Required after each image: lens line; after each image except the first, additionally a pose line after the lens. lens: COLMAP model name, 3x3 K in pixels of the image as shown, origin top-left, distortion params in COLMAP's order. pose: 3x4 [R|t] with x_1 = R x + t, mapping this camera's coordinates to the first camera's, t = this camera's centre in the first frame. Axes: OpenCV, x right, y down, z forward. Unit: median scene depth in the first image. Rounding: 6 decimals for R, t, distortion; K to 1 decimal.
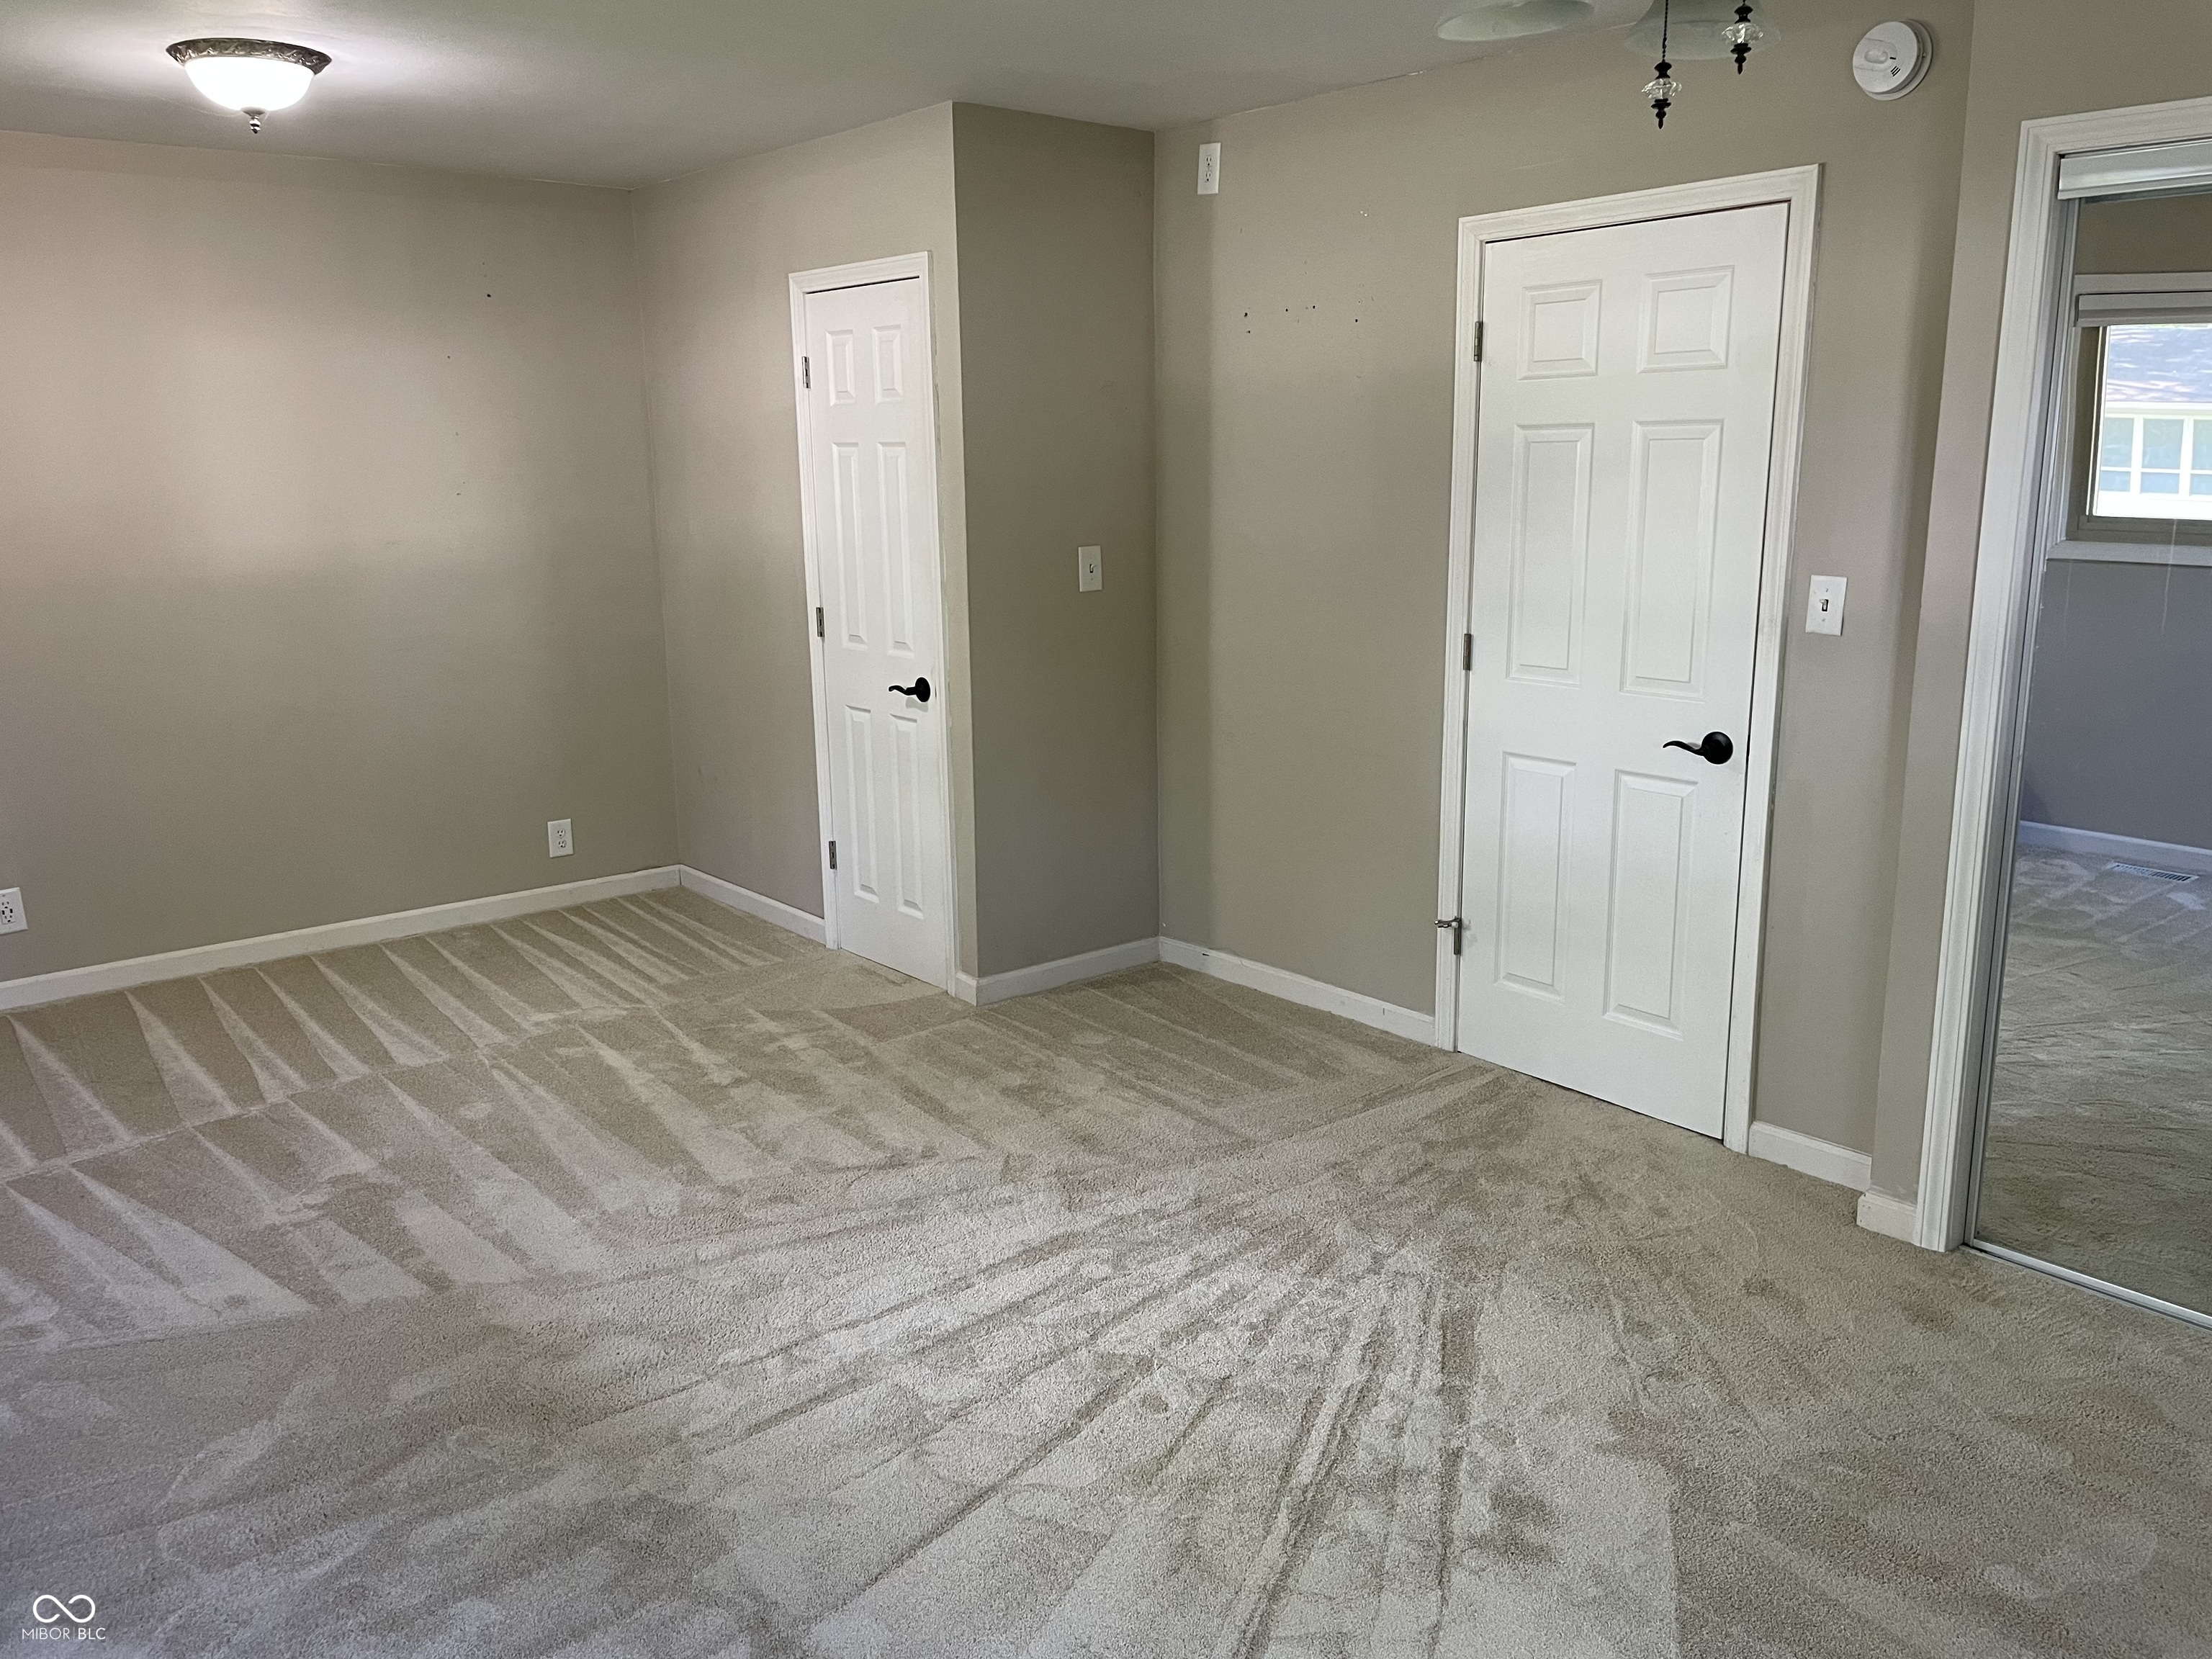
lens RADIAL K [[1652.3, 0, 1106.5], [0, 1652.3, 818.2], [0, 0, 1]] dist [0.058893, -0.000143]
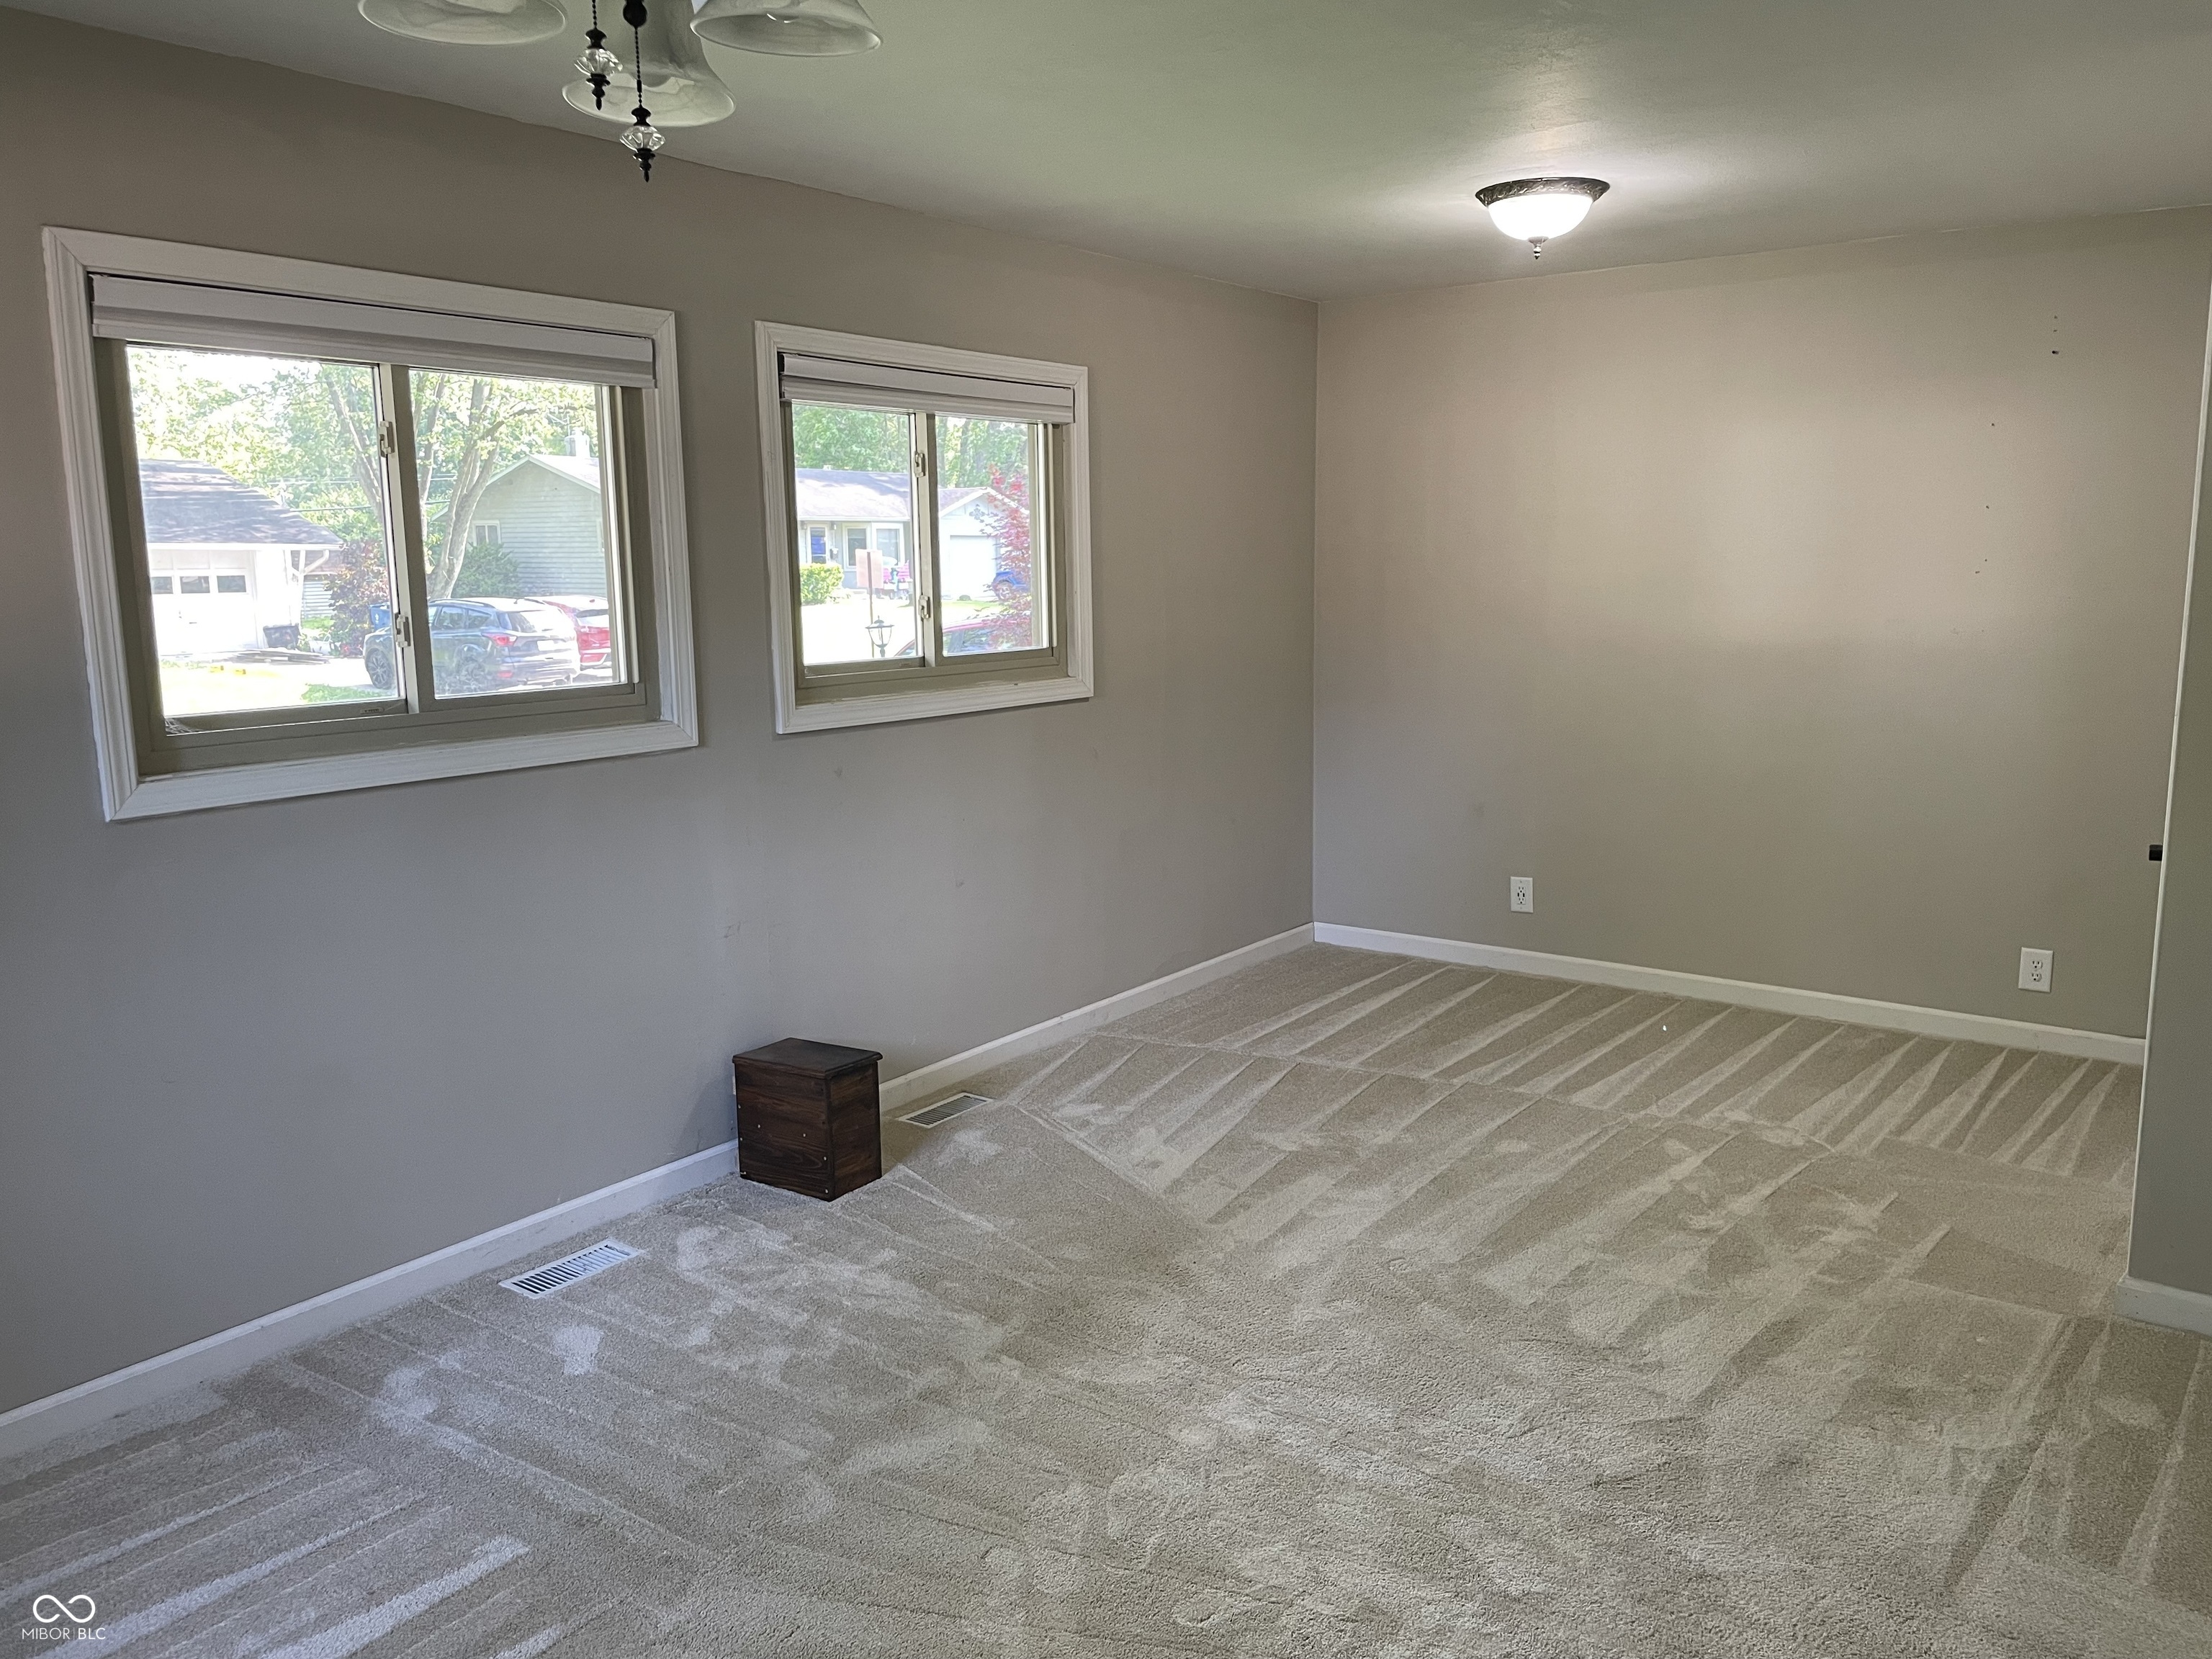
lens RADIAL K [[1643.8, 0, 1106.6], [0, 1643.8, 827.1], [0, 0, 1]] dist [-0.001058, -0.002481]
pose [[0.228361, 0.170410, -0.958547, 0.486080], [-0.200292, 0.971725, 0.125036, -0.093282], [0.952751, 0.163436, 0.256036, 0.411033]]
